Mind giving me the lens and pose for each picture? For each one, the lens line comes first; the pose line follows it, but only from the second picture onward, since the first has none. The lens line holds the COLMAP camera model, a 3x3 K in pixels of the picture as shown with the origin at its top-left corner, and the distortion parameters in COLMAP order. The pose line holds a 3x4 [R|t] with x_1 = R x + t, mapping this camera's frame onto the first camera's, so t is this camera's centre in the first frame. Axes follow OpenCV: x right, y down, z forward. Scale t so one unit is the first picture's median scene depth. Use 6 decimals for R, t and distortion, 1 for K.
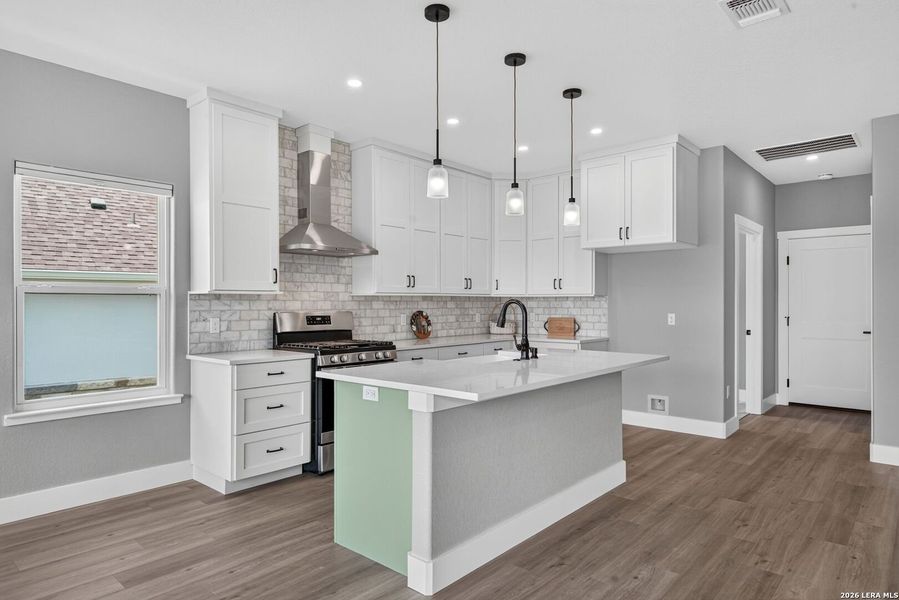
lens RADIAL K [[536.8, 0, 448.7], [0, 536.8, 299.2], [0, 0, 1]] dist [0.009046, -0.008910]
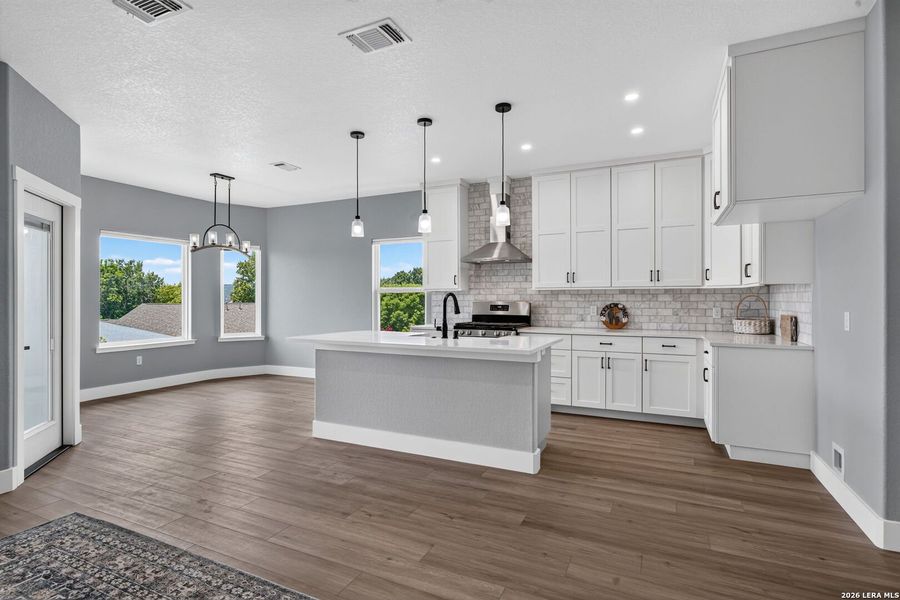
lens RADIAL K [[459.9, 0, 451.6], [0, 459.9, 296.4], [0, 0, 1]] dist [0.001589, 0.000489]
pose [[0.285291, -0.000124, -0.958441, 0.925150], [0.007063, 0.999973, 0.001973, 0.004696], [0.958415, -0.007332, 0.285284, 0.512488]]
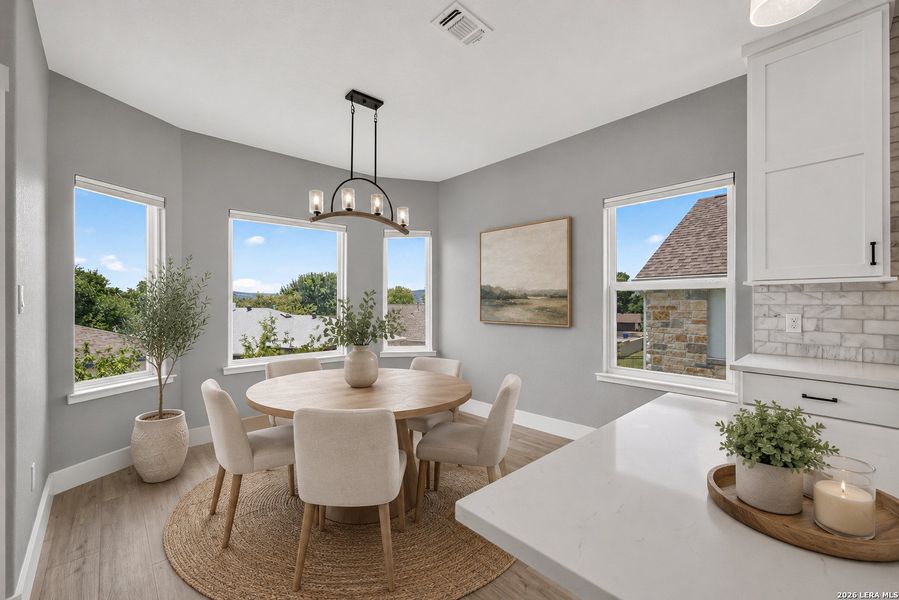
lens RADIAL K [[370.1, 0, 446.3], [0, 370.1, 298.9], [0, 0, 1]] dist [0.002985, 0.000238]
pose [[-0.102184, -0.000142, -0.994766, 0.158432], [0.010562, 0.999943, -0.001228, 0.006419], [0.994709, -0.010632, -0.102177, 0.468270]]
